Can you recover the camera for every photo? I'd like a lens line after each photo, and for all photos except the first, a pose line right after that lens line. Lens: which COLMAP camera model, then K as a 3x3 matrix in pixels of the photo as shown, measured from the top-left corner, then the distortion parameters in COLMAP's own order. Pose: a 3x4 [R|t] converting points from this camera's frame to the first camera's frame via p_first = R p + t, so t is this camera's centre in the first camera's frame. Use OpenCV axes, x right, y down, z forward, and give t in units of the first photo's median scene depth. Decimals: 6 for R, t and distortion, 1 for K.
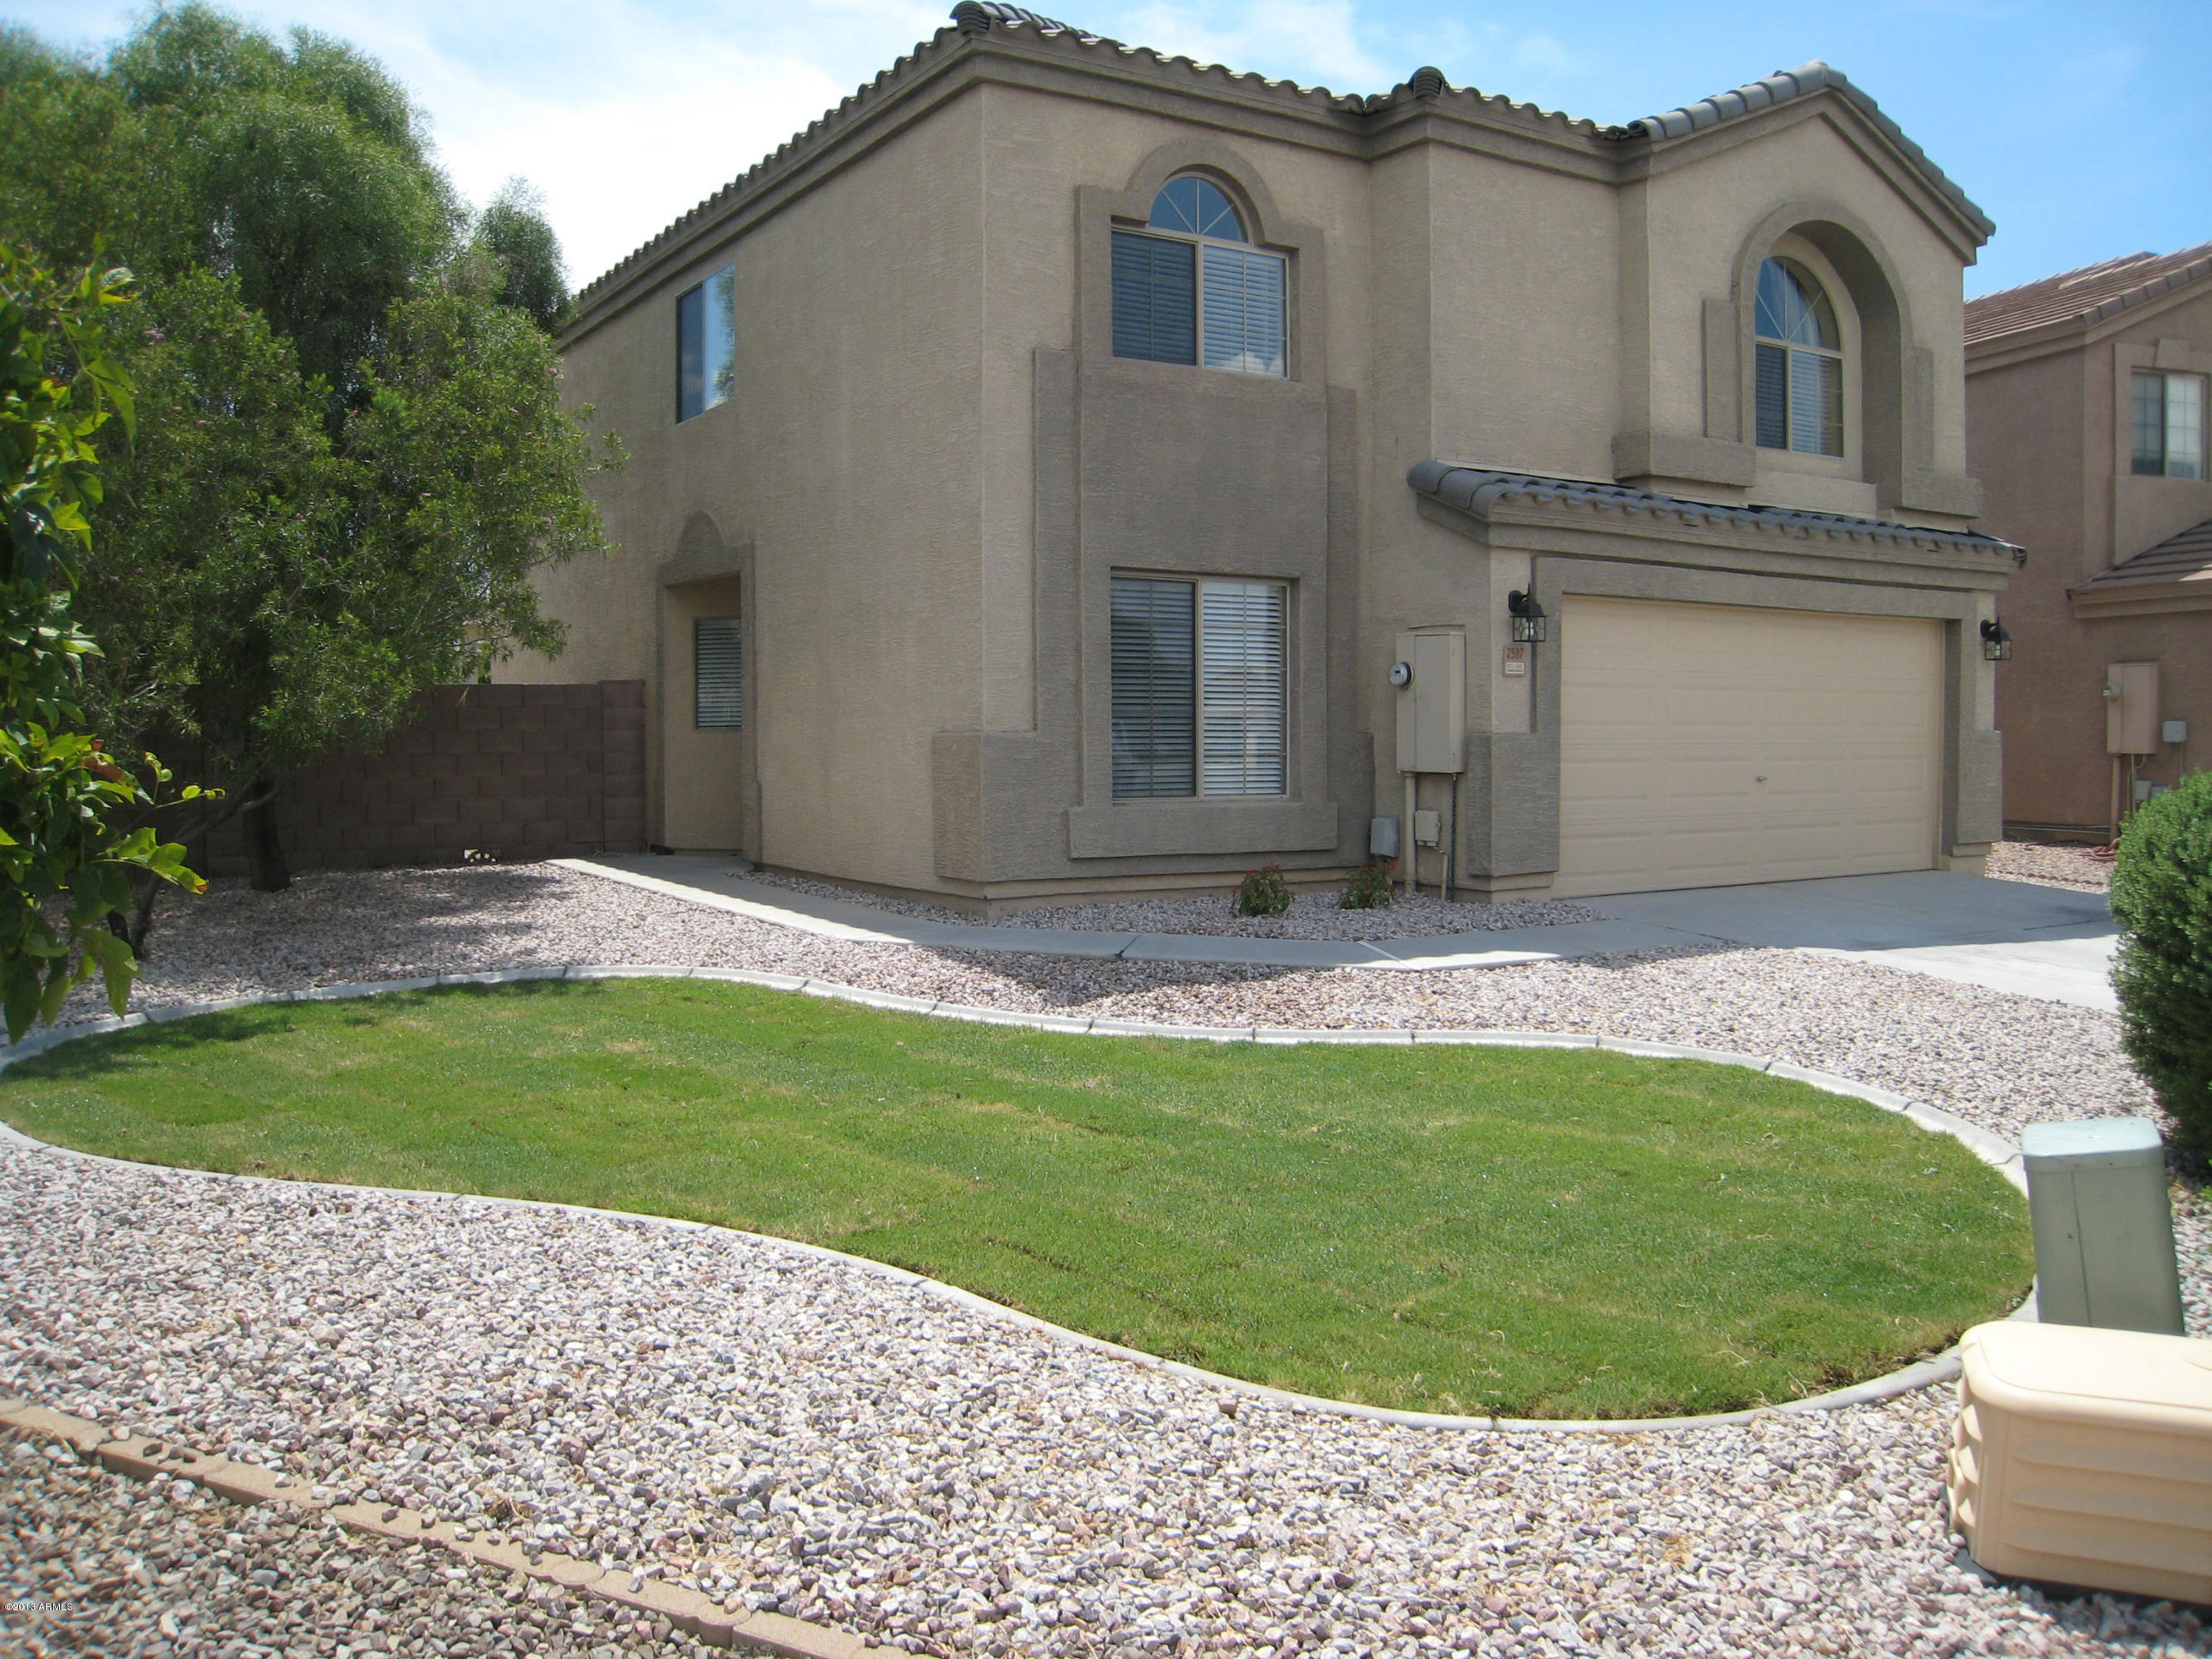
lens RADIAL K [[1806.5, 0, 1099.6], [0, 1806.5, 809.7], [0, 0, 1]] dist [-0.166718, 0.116194]
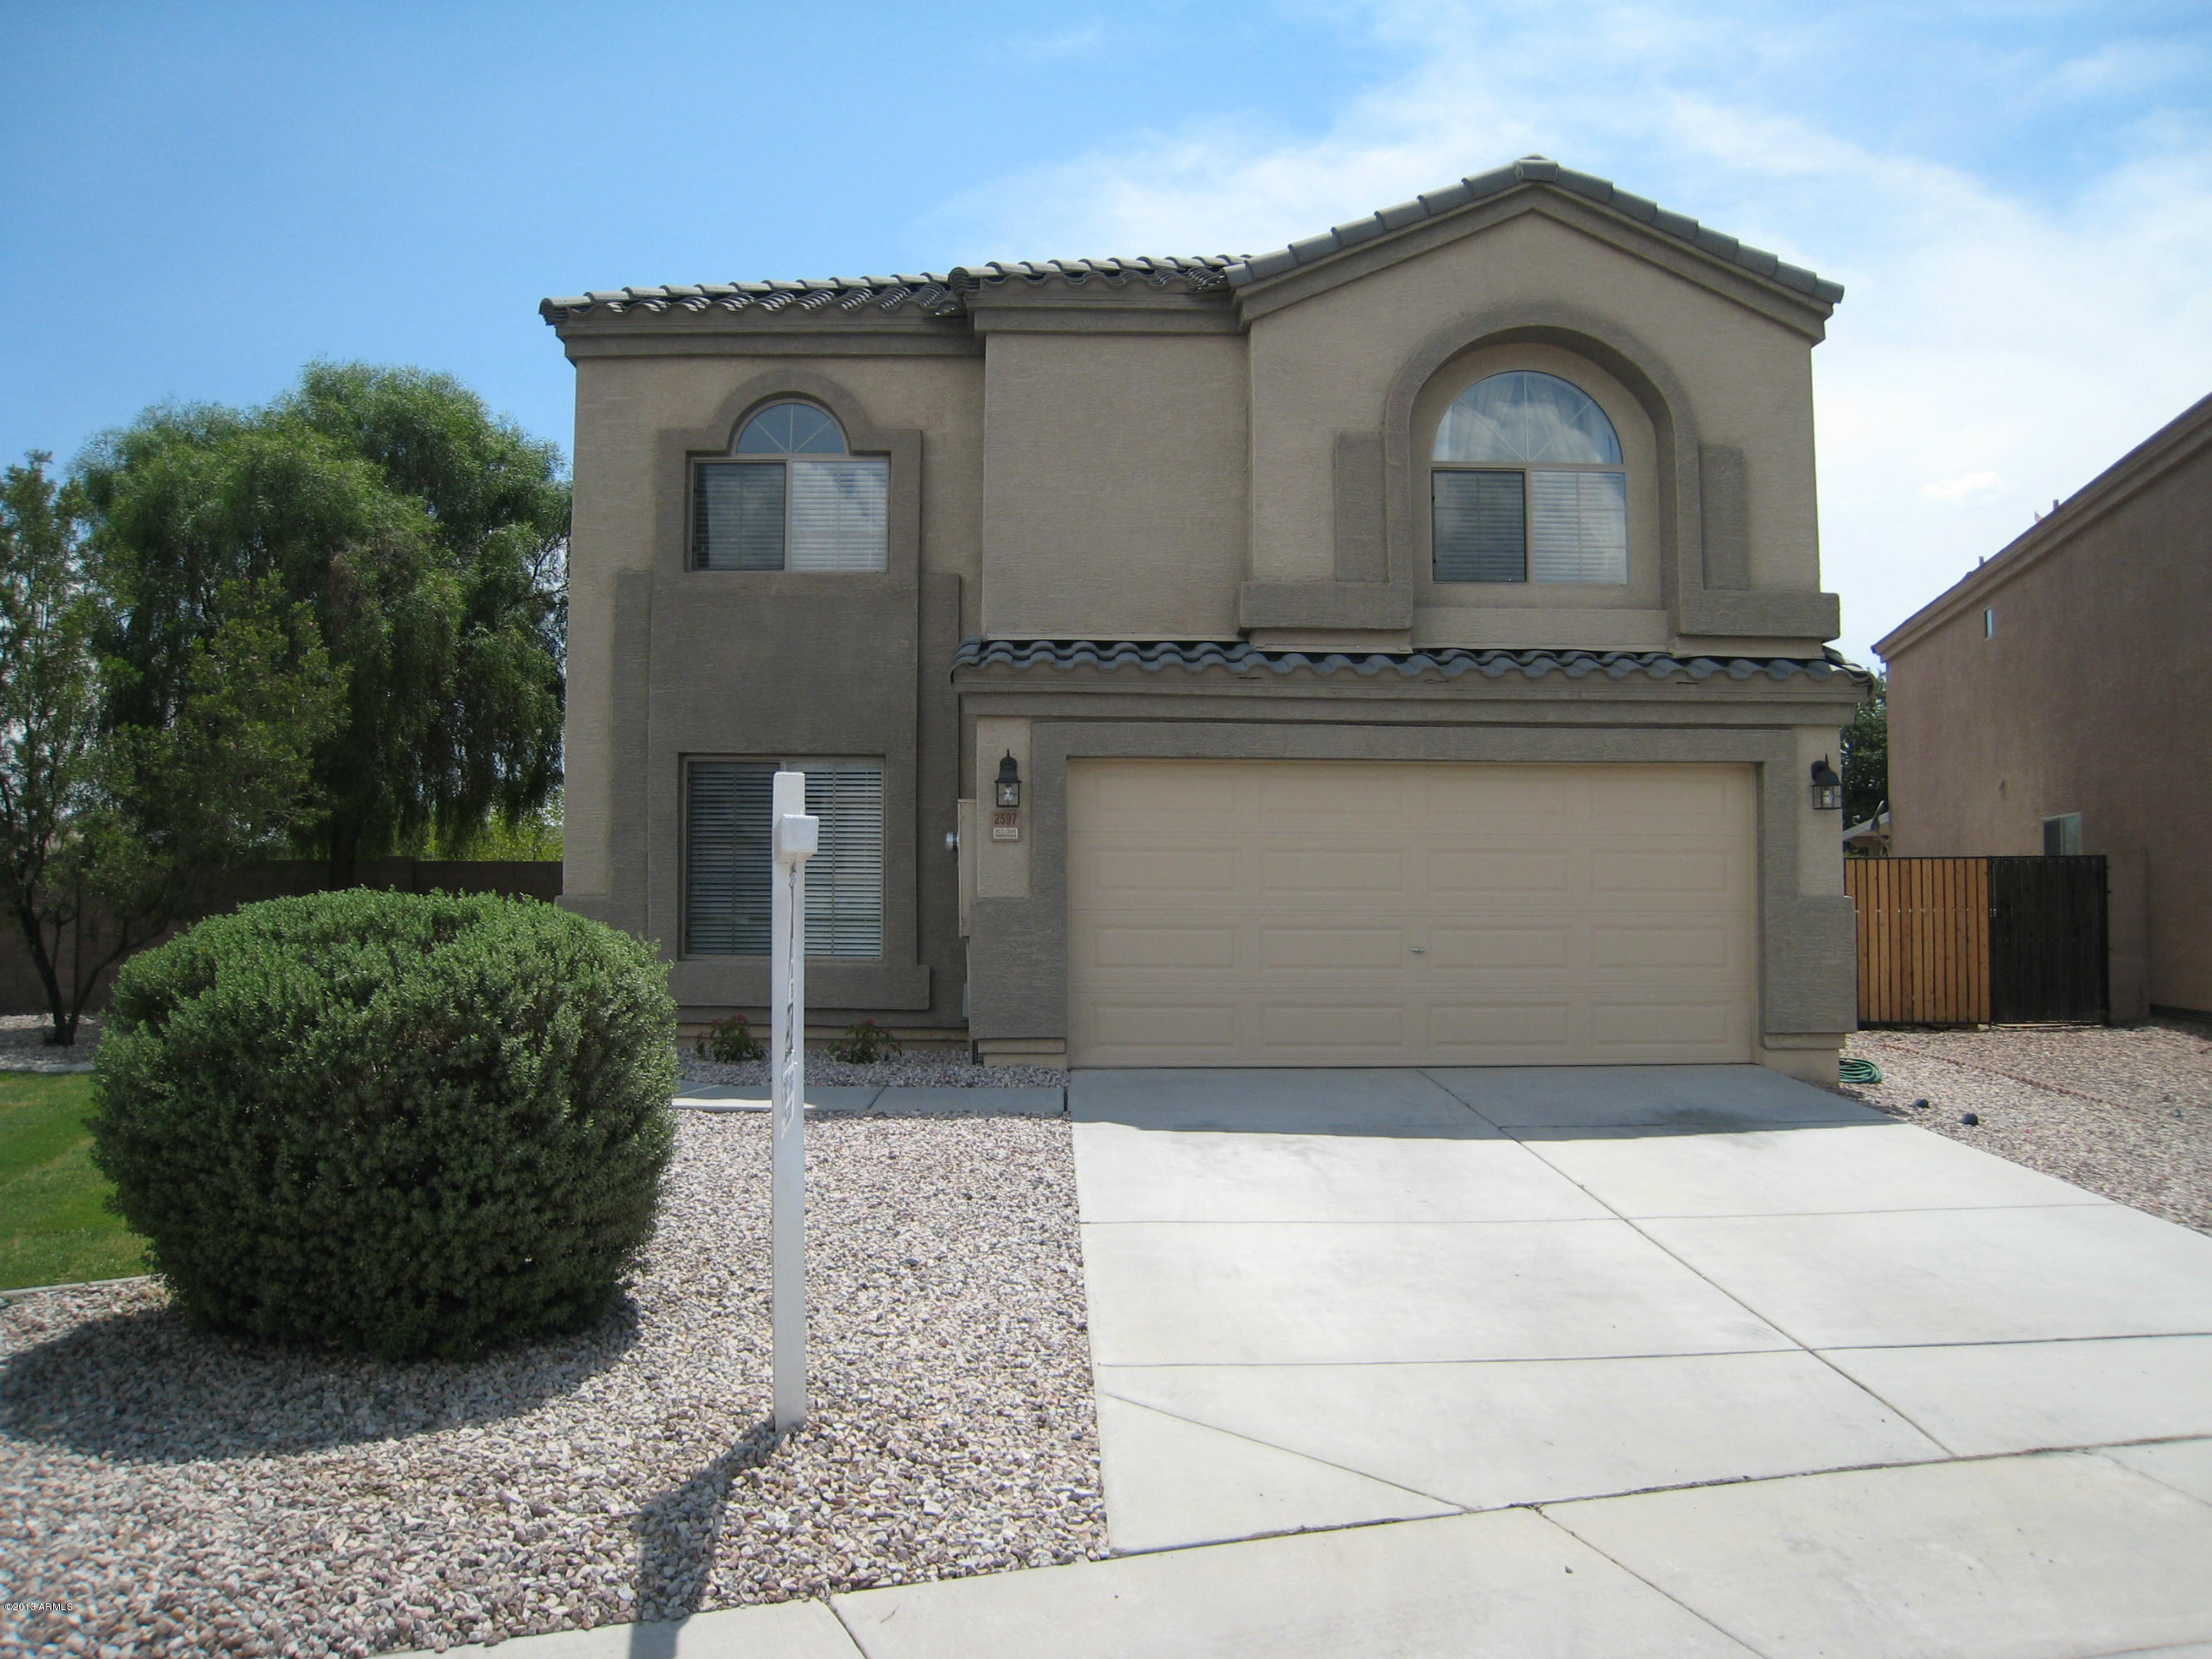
lens RADIAL K [[1806.5, 0, 1099.6], [0, 1806.5, 809.7], [0, 0, 1]] dist [-0.166718, 0.116194]
pose [[0.866253, -0.023424, -0.499055, 0.729818], [-0.028058, 0.995043, -0.095406, 0.003174], [0.498816, 0.096648, 0.861302, 0.134693]]
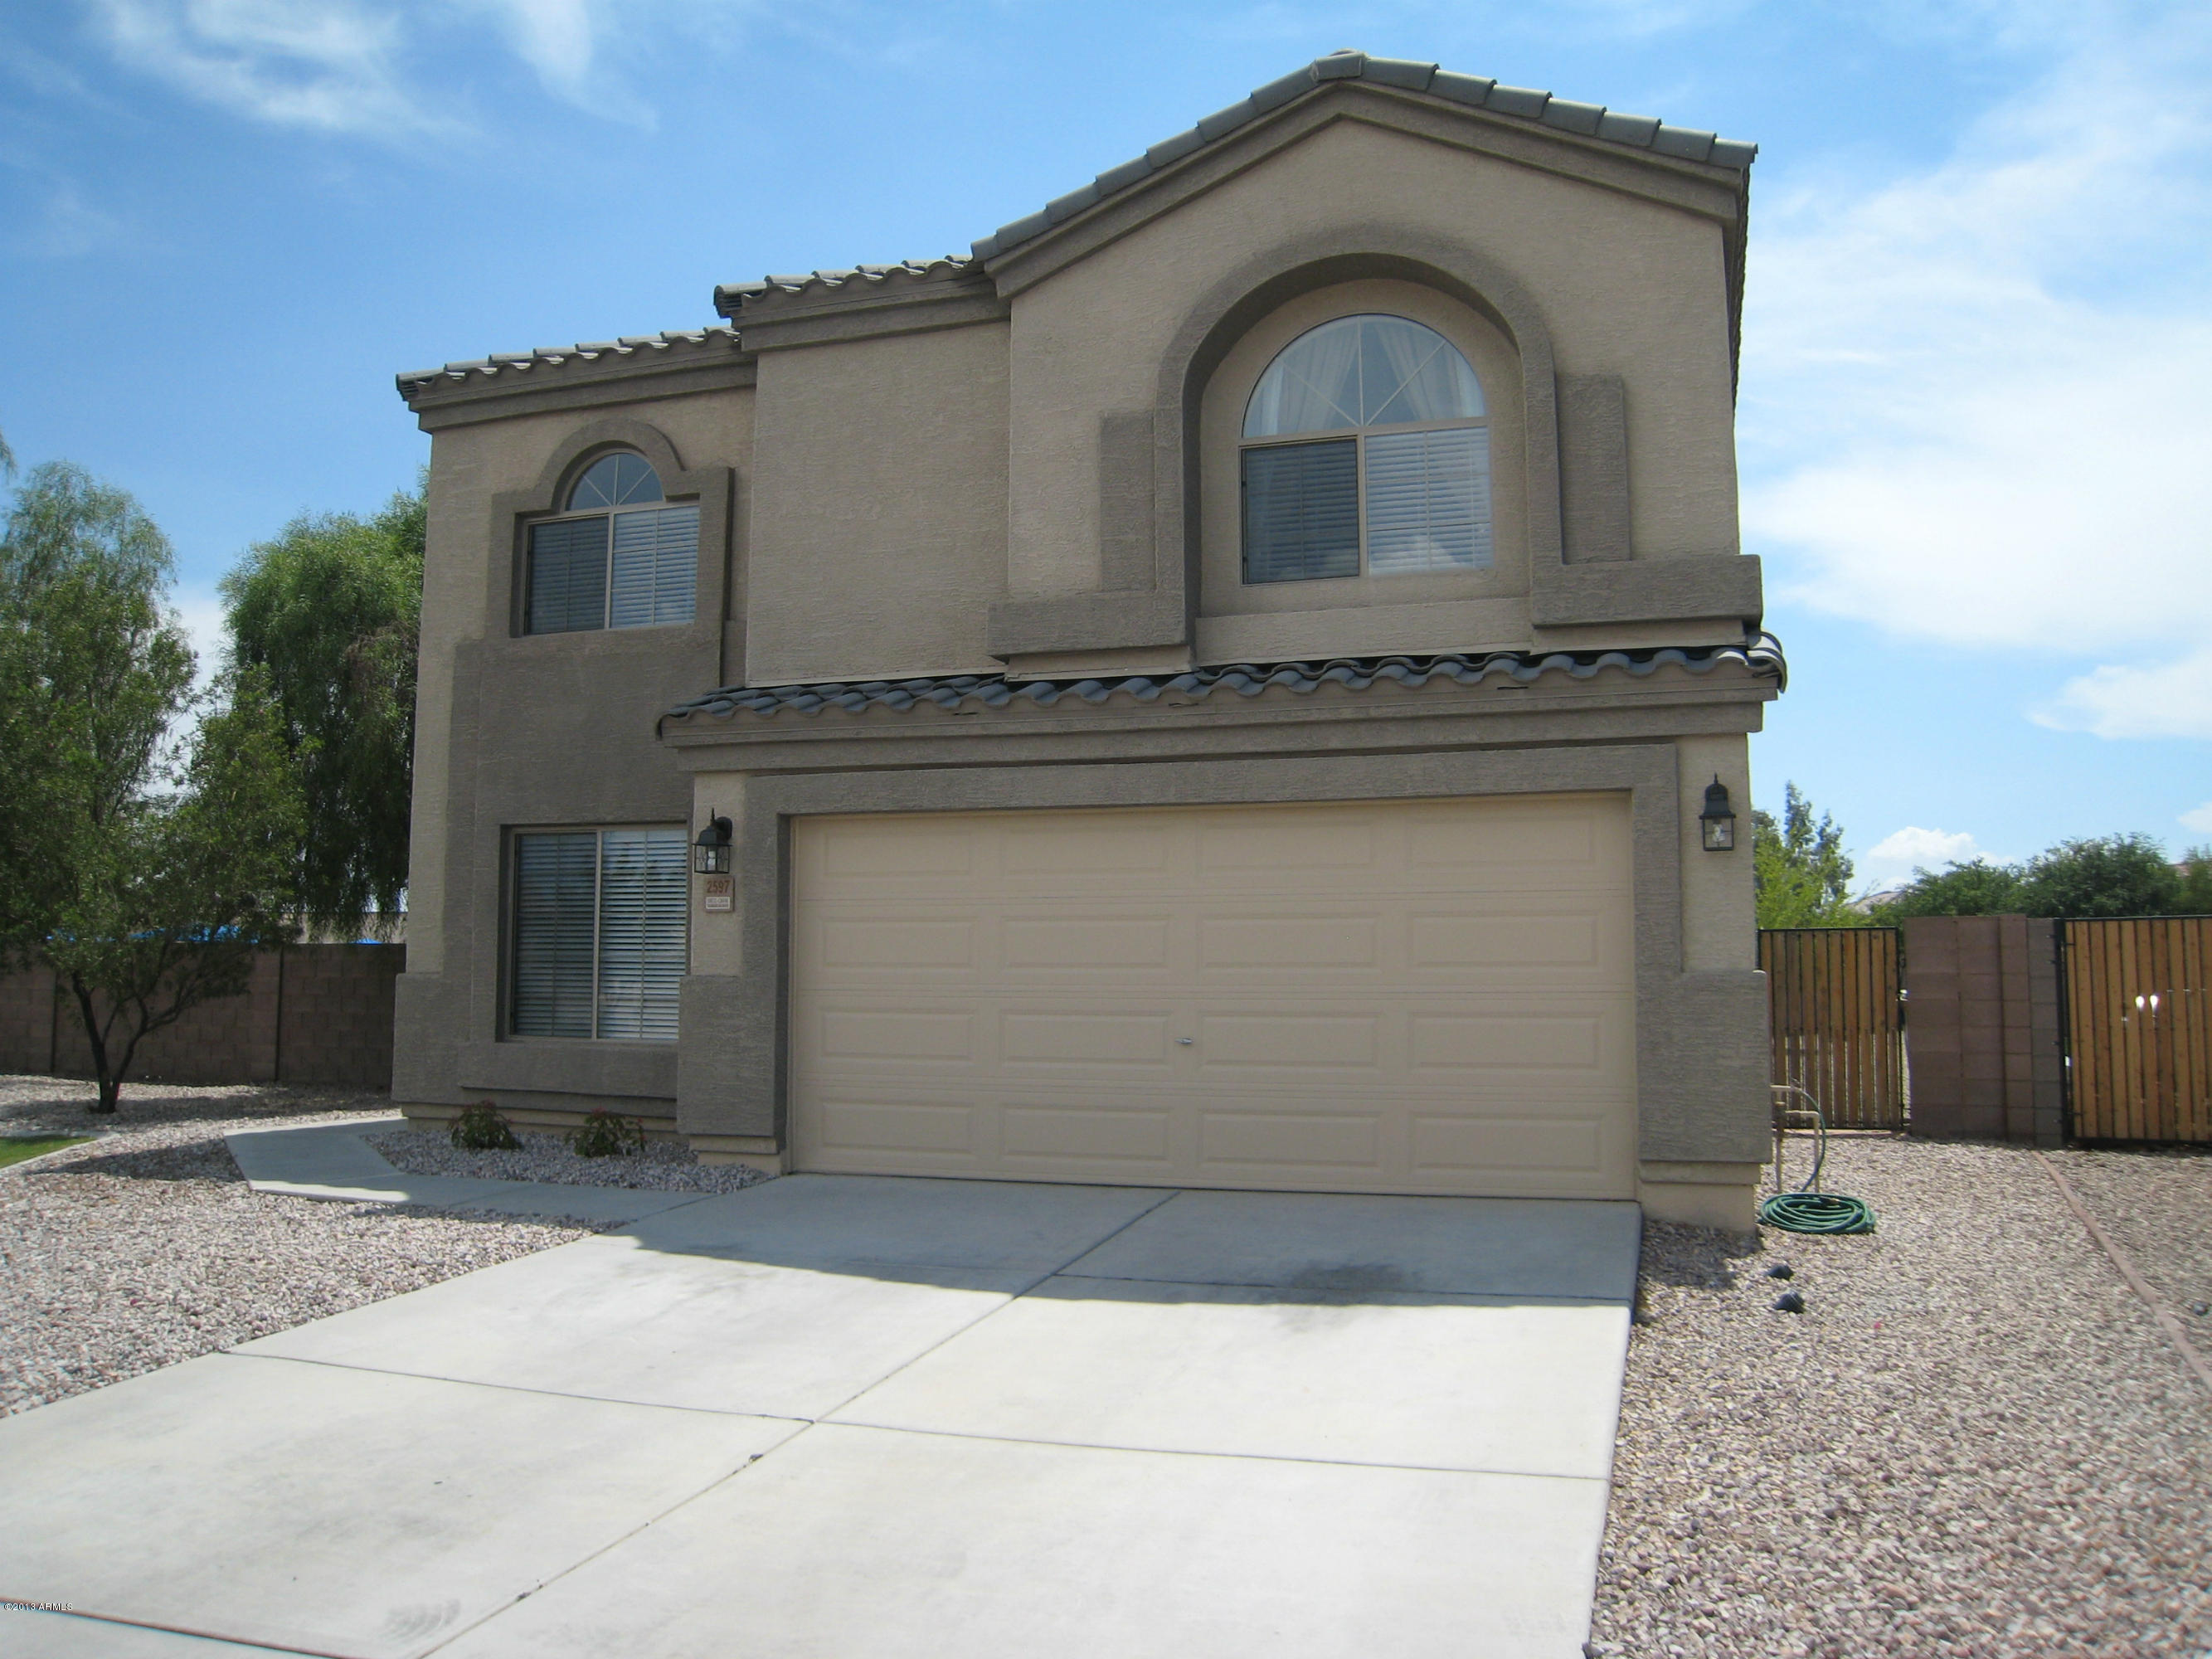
lens RADIAL K [[1806.5, 0, 1099.6], [0, 1806.5, 809.7], [0, 0, 1]] dist [-0.166718, 0.116194]
pose [[0.644429, -0.074232, -0.761053, 0.968618], [-0.040772, 0.990525, -0.131139, -0.014127], [0.763577, 0.115540, 0.635296, 0.526215]]
